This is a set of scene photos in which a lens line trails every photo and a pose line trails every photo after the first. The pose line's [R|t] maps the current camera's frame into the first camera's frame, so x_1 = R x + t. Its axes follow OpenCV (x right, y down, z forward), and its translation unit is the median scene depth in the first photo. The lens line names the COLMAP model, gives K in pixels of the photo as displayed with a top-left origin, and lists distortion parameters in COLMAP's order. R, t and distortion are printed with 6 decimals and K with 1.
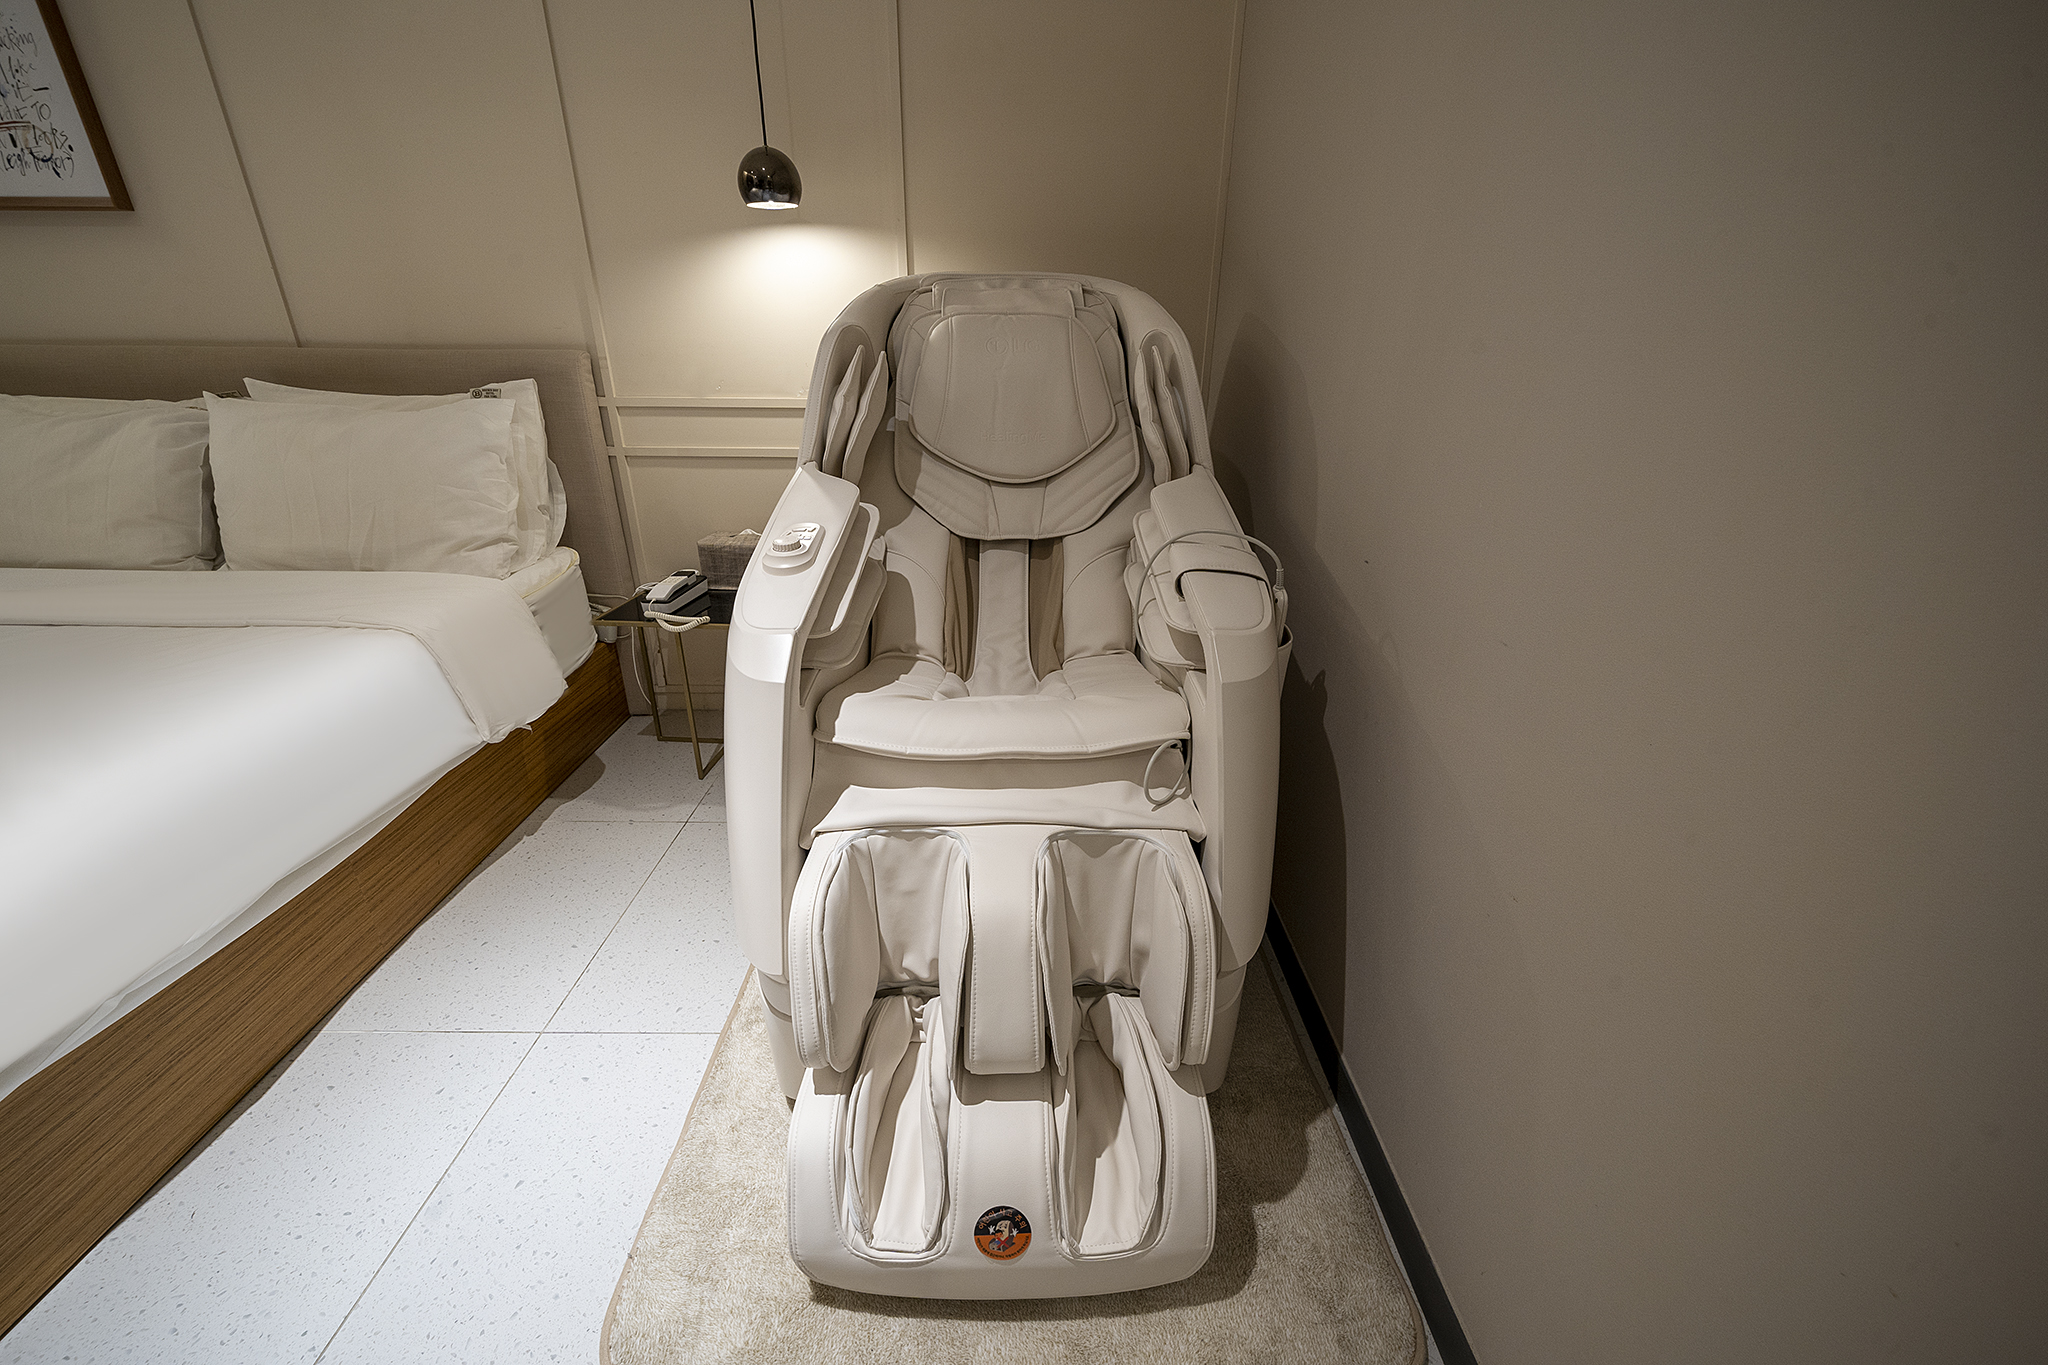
lens RADIAL K [[790.1, 0, 1024.0], [0, 790.1, 682.5], [0, 0, 1]] dist [-0.002497, 0.000010]
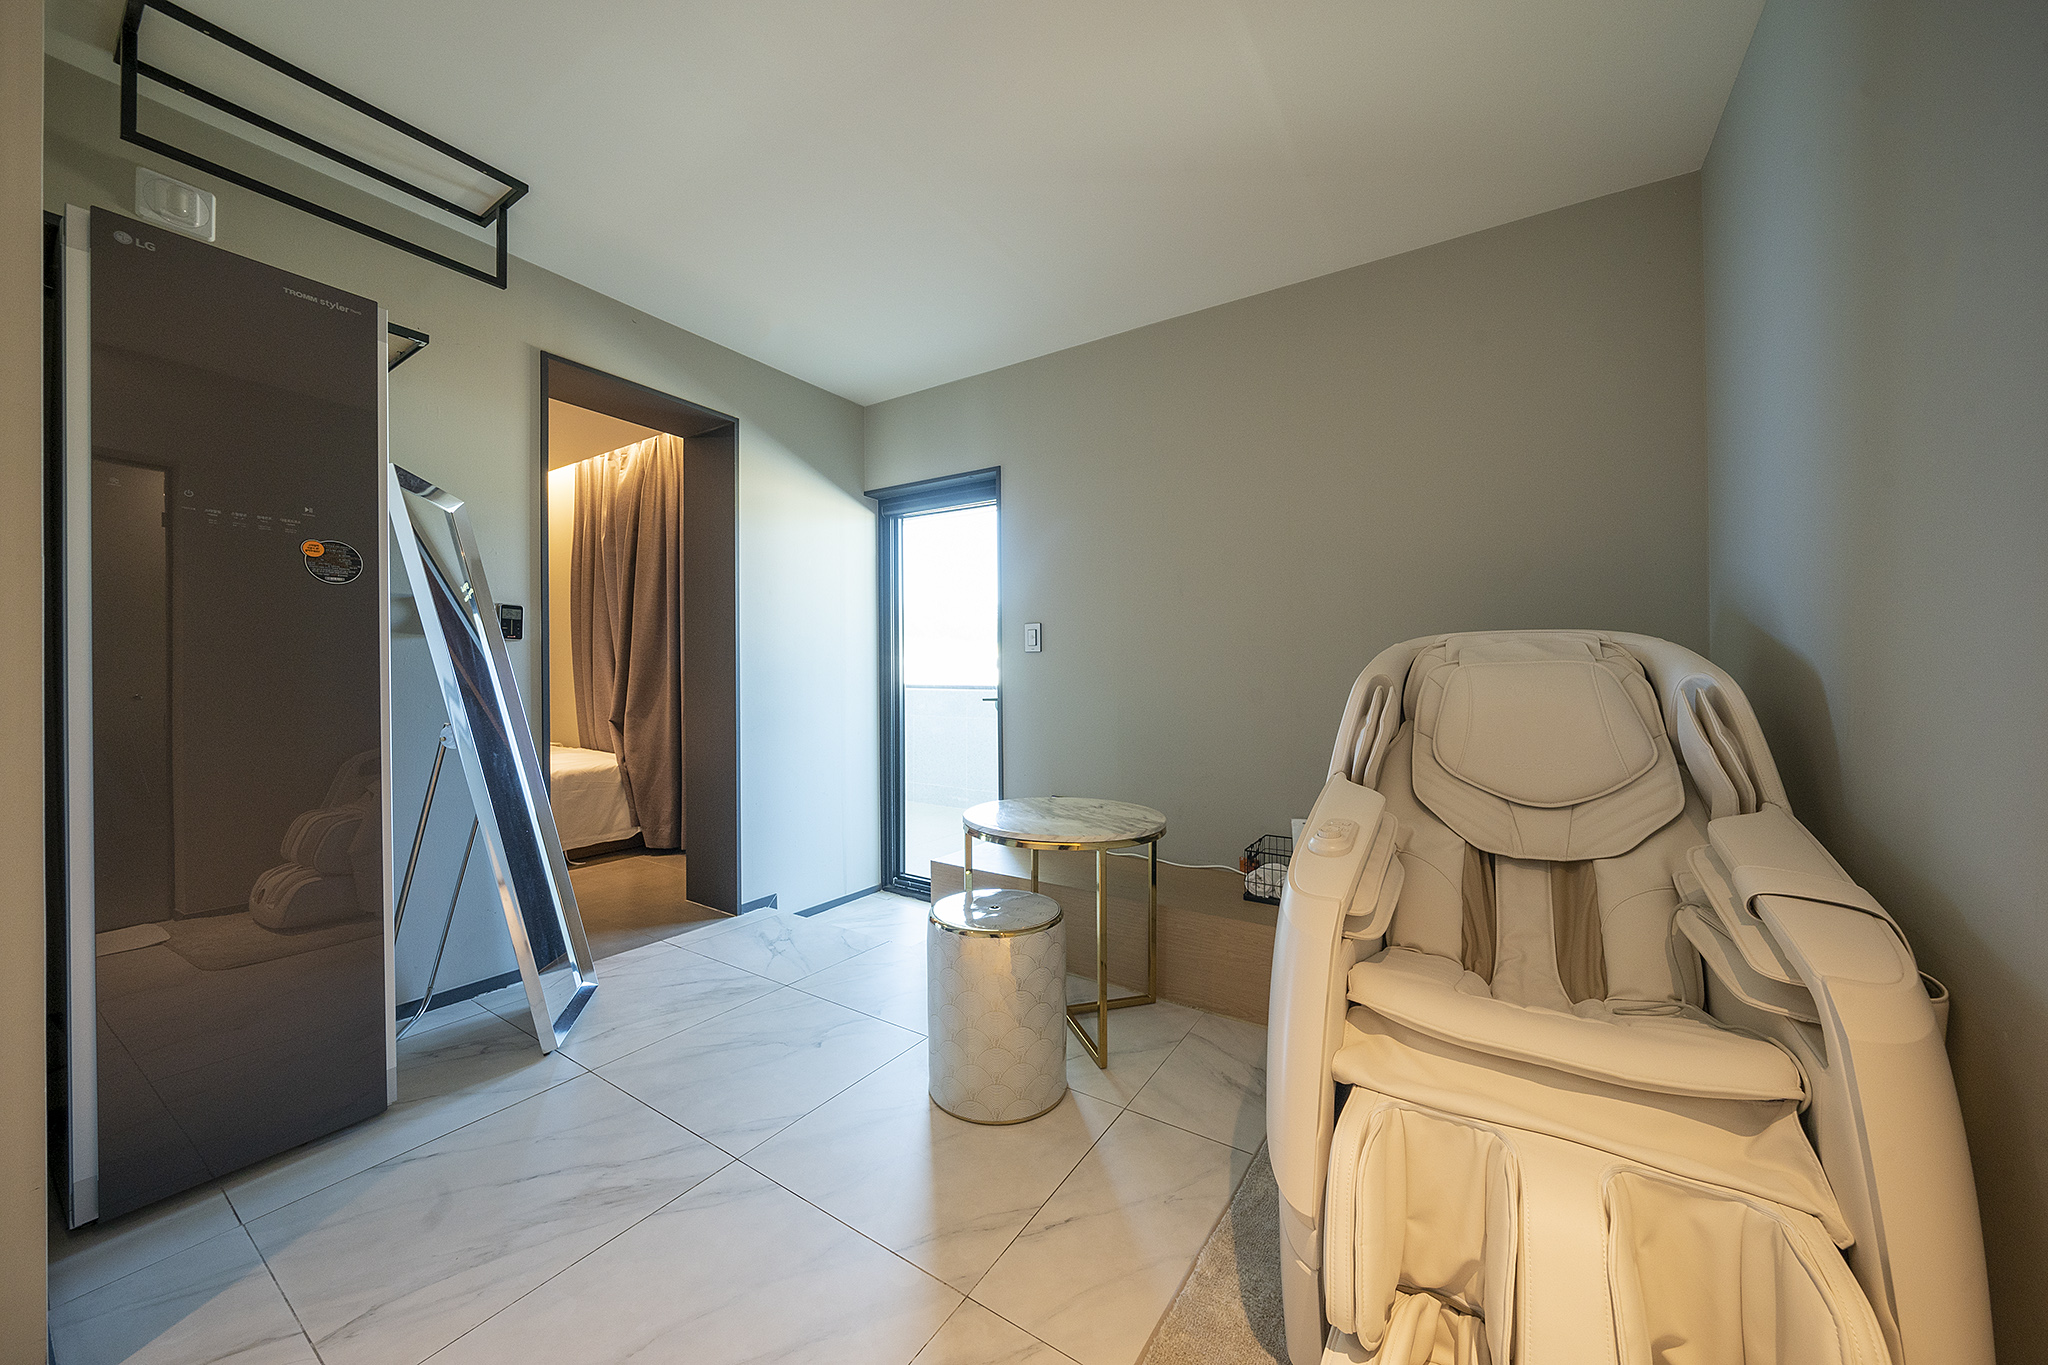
lens RADIAL K [[718.2, 0, 1017.7], [0, 718.2, 654.9], [0, 0, 1]] dist [0.000318, 0.000059]
pose [[0.825052, -0.027135, -0.564405, -0.039170], [-0.220991, 0.903793, -0.366498, 0.088086], [0.520051, 0.427108, 0.739680, -0.210953]]
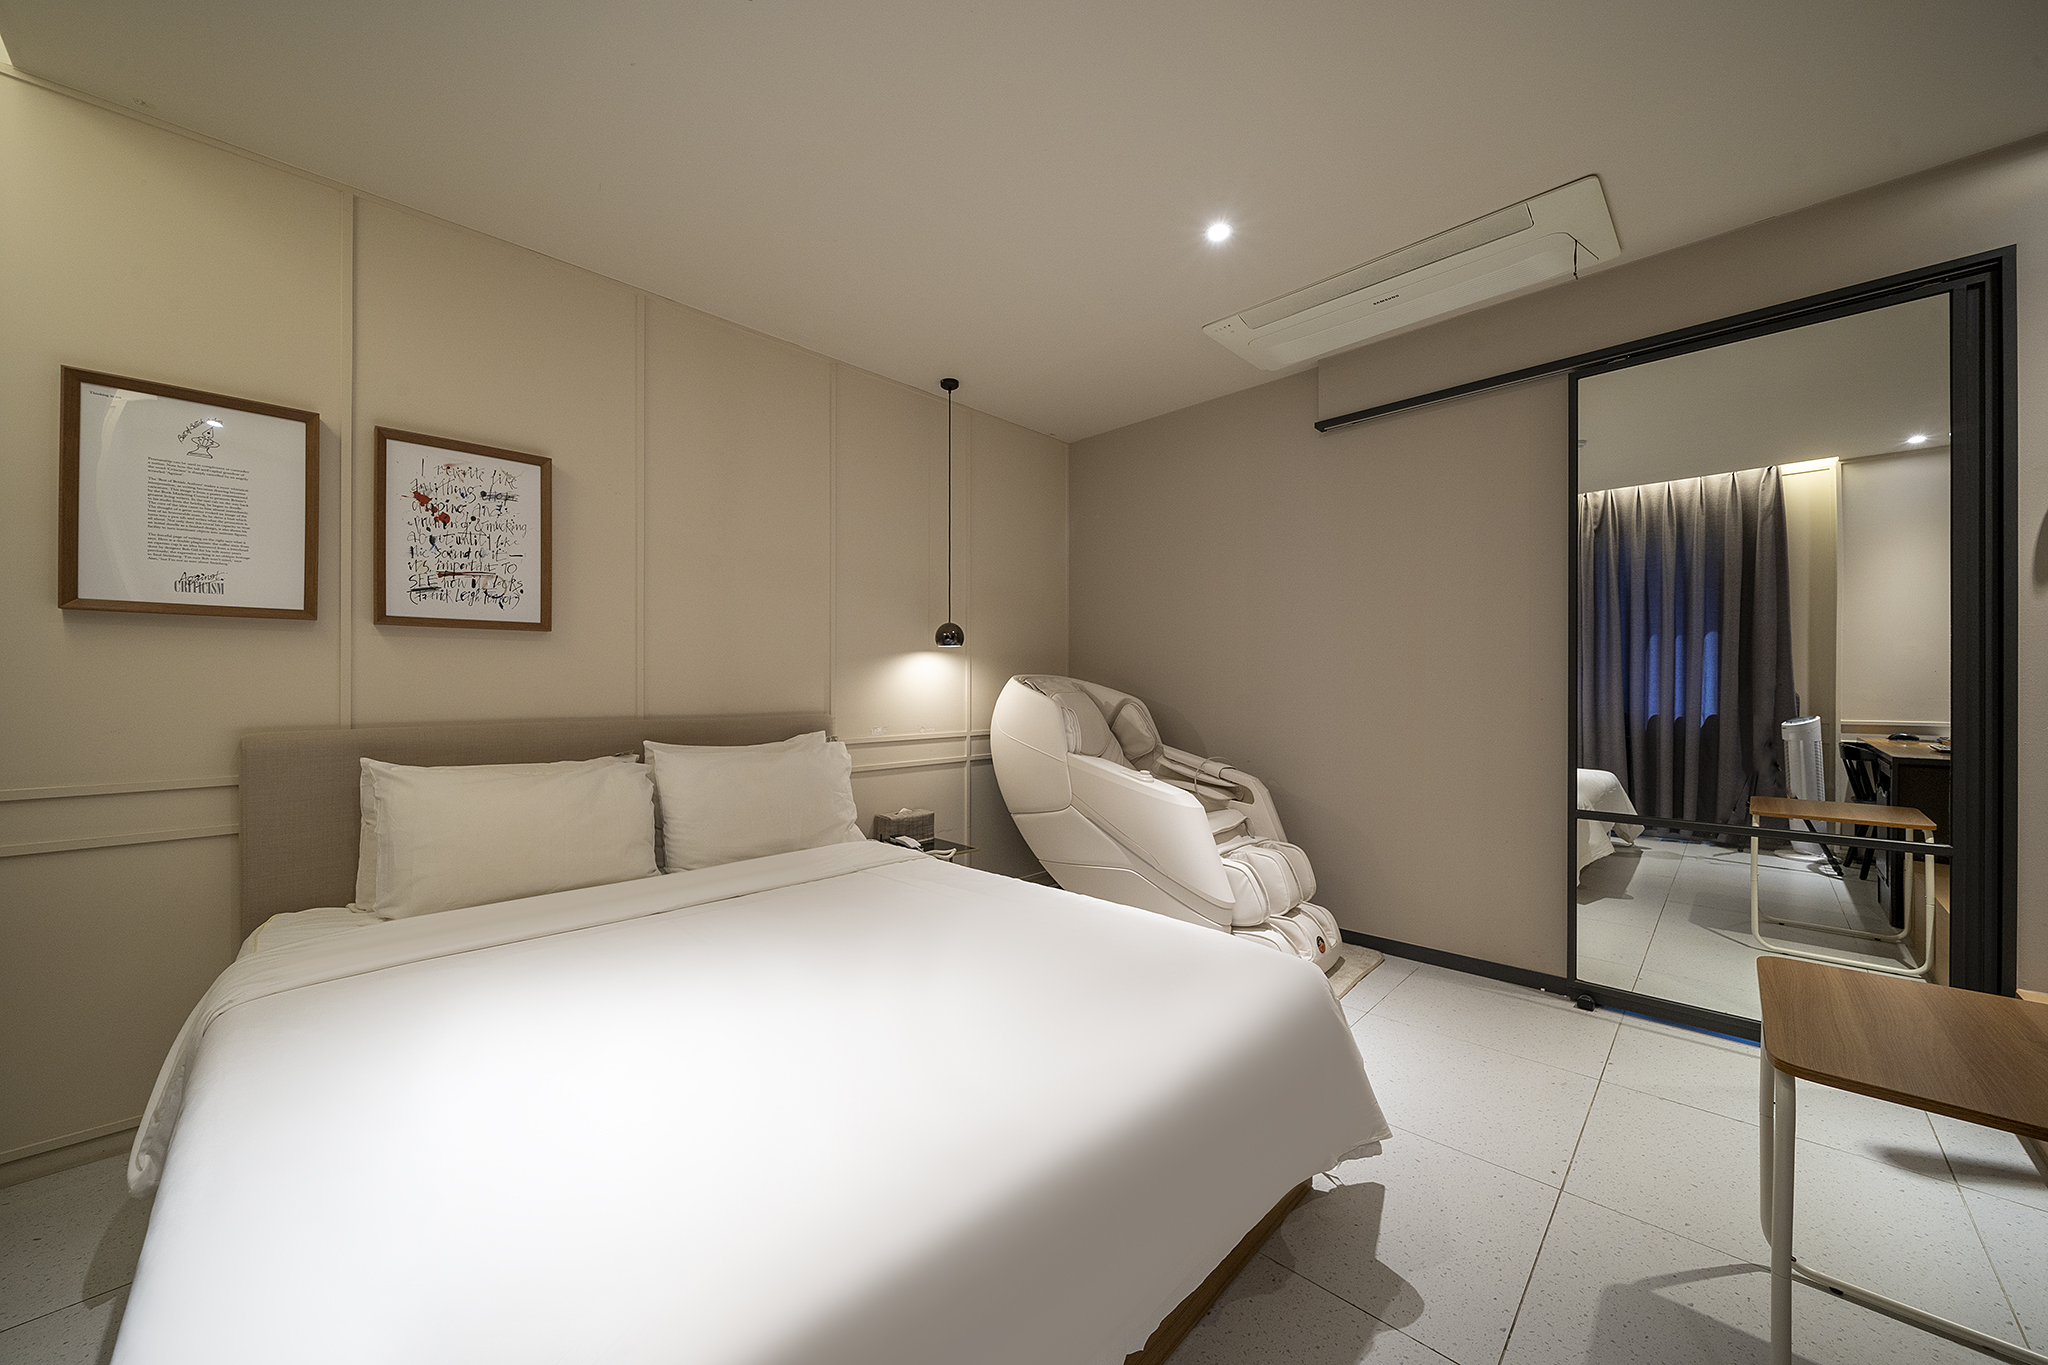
lens RADIAL K [[748.7, 0, 1024.0], [0, 748.7, 682.5], [0, 0, 1]] dist [-0.000062, 0.000066]
pose [[0.706293, -0.009238, 0.707859, -1.959013], [0.295865, 0.912251, -0.283306, 0.128344], [-0.643128, 0.409528, 0.647050, -0.453357]]
